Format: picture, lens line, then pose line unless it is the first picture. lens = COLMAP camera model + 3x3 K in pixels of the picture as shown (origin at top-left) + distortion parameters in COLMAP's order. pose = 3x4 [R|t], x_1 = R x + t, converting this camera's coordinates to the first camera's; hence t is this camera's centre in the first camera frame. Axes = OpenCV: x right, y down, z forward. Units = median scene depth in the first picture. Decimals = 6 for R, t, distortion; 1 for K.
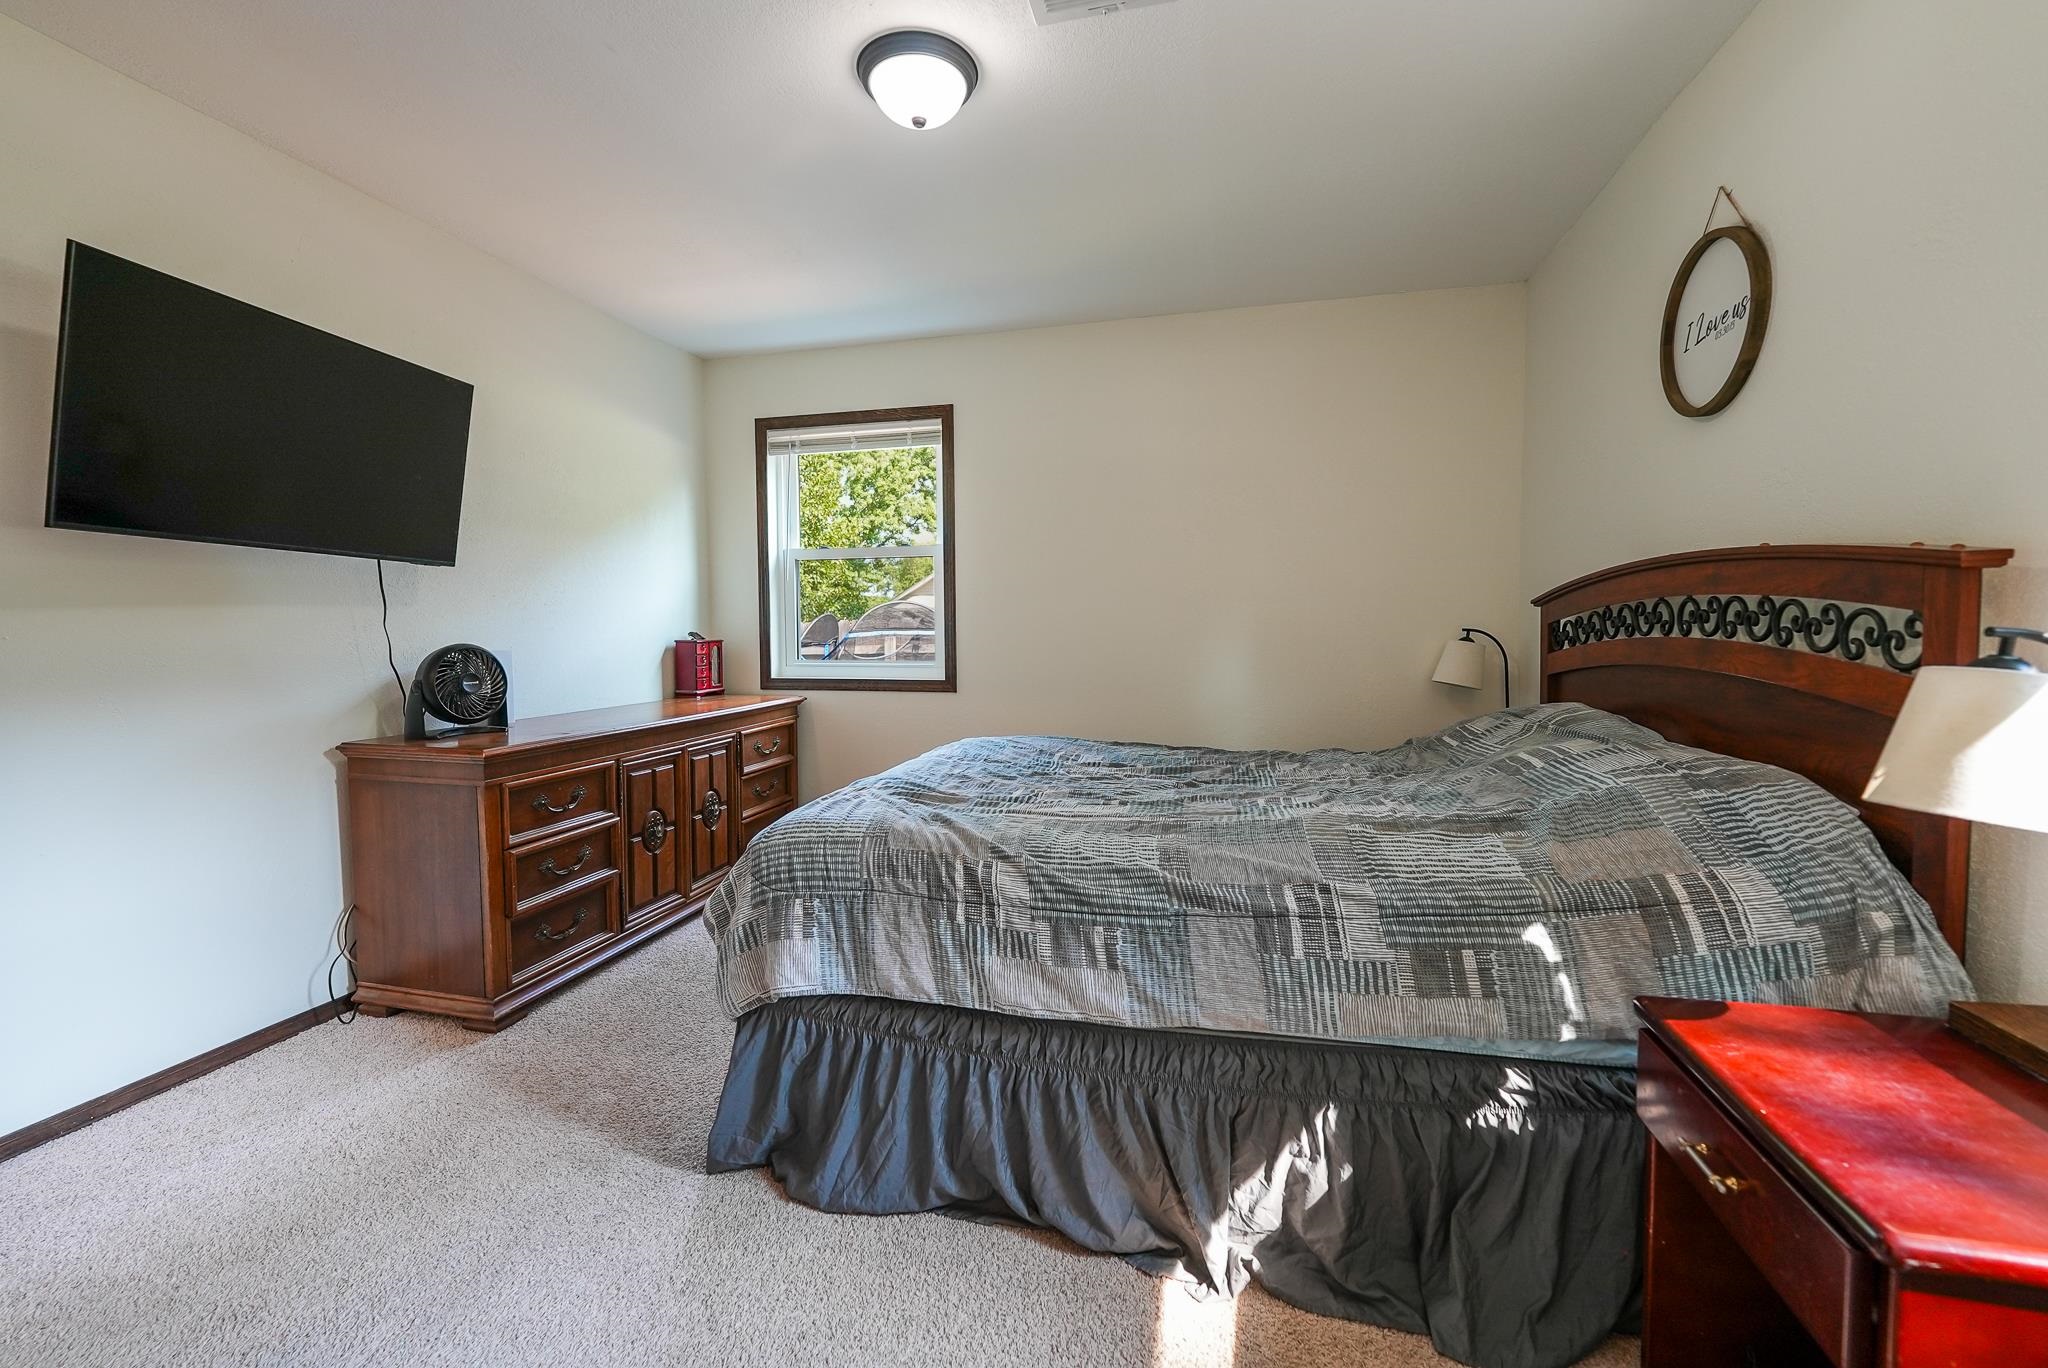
lens RADIAL K [[832.1, 0, 1024.0], [0, 832.1, 684.0], [0, 0, 1]] dist [-0.010876, -0.000243]
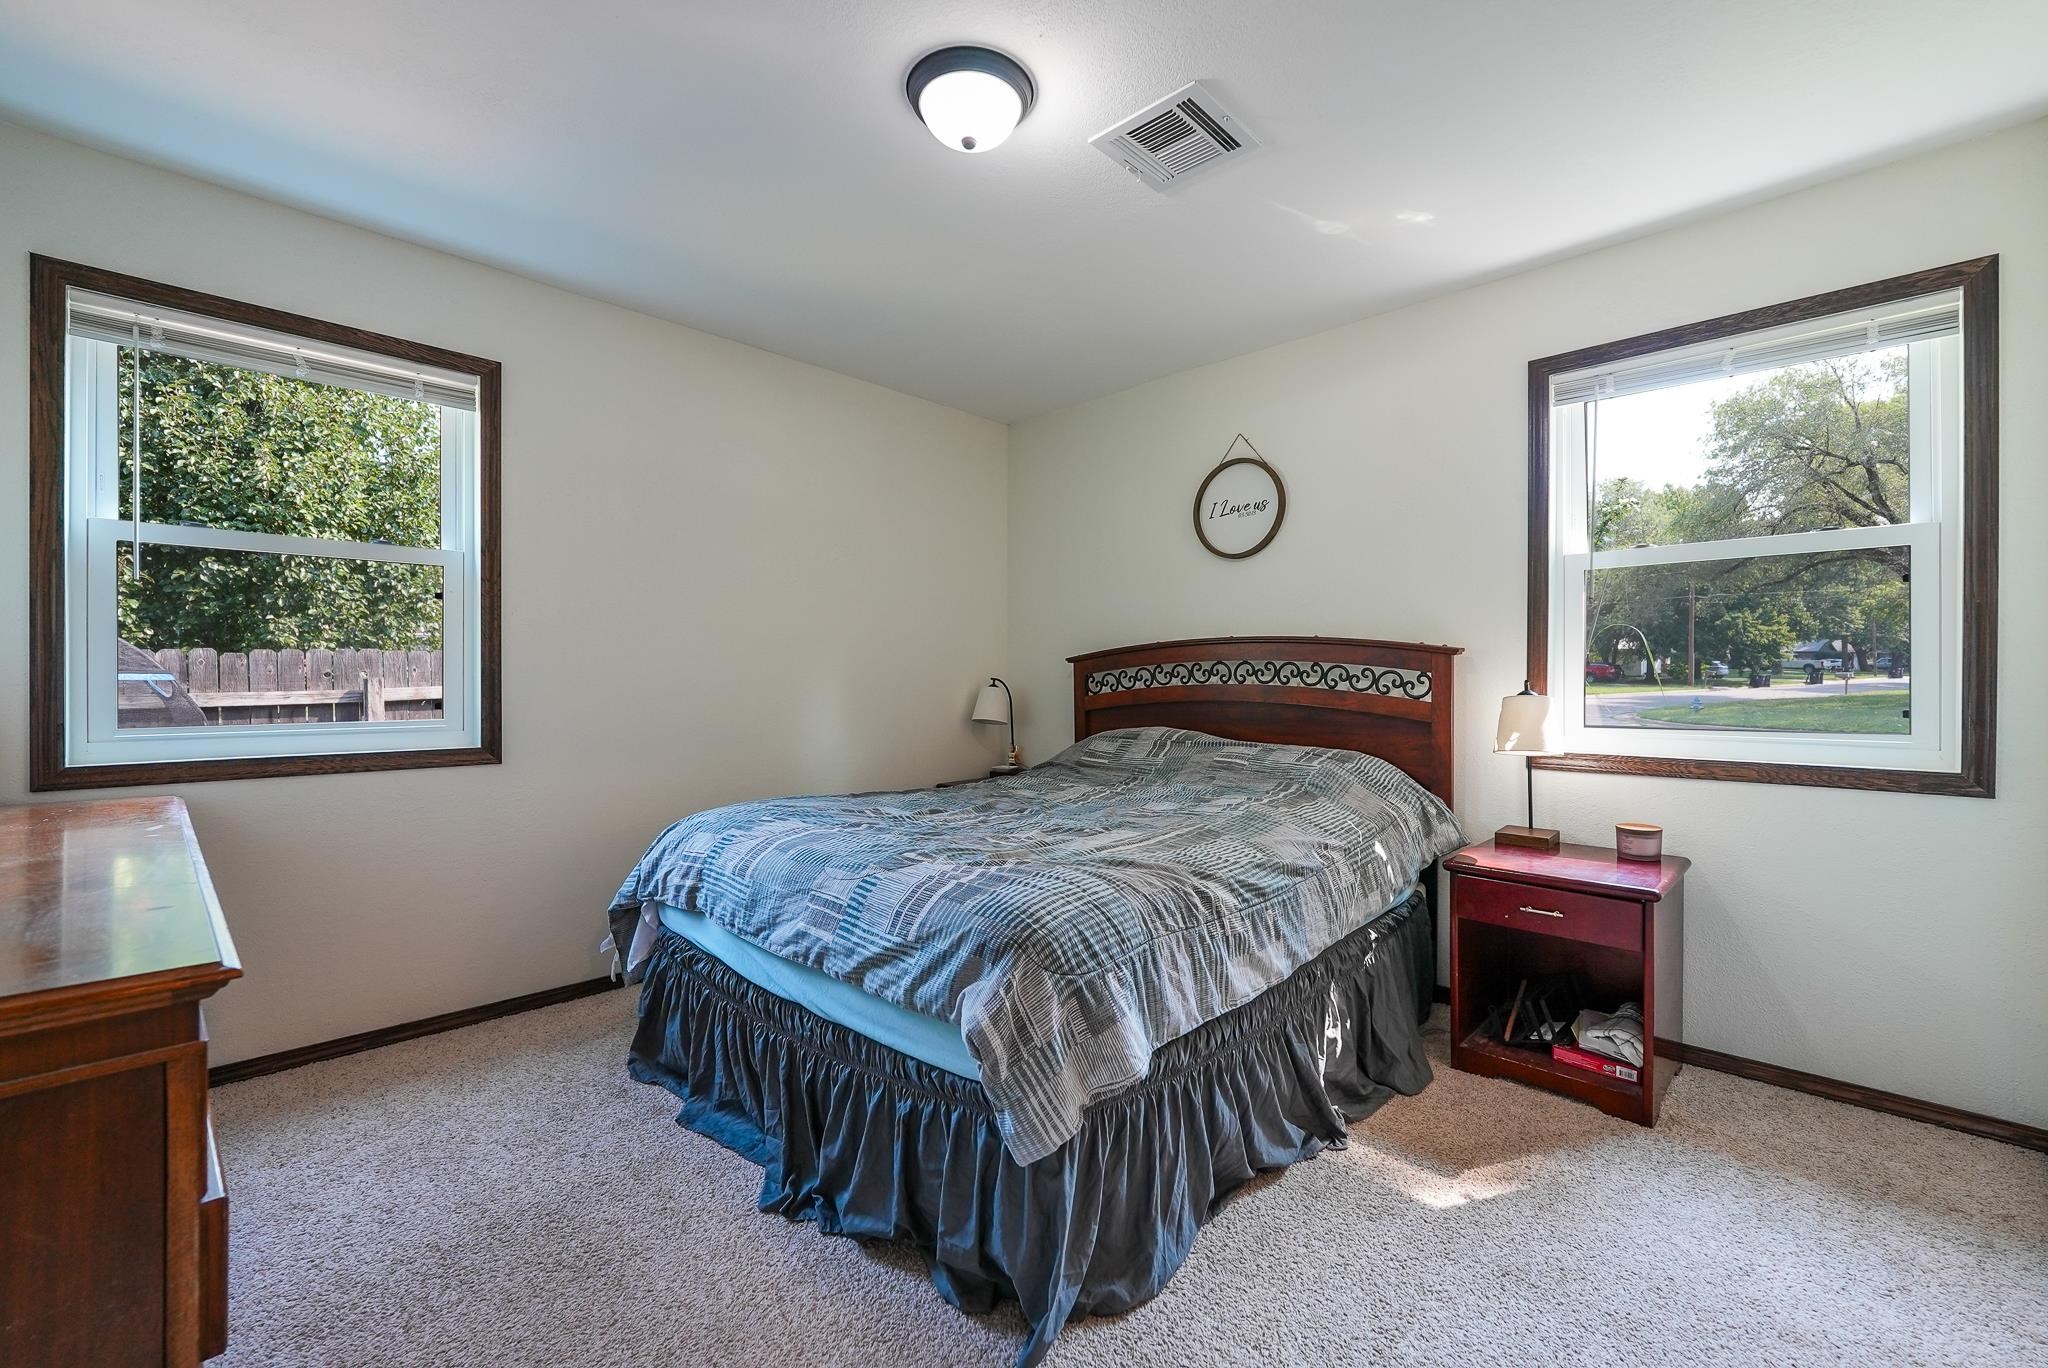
lens RADIAL K [[832.1, 0, 1024.0], [0, 832.1, 684.0], [0, 0, 1]] dist [-0.010876, -0.000243]
pose [[0.502131, -0.000787, 0.864791, -0.957024], [0.049666, 0.998375, -0.027930, -0.031339], [-0.863364, 0.056975, 0.501354, 0.525696]]
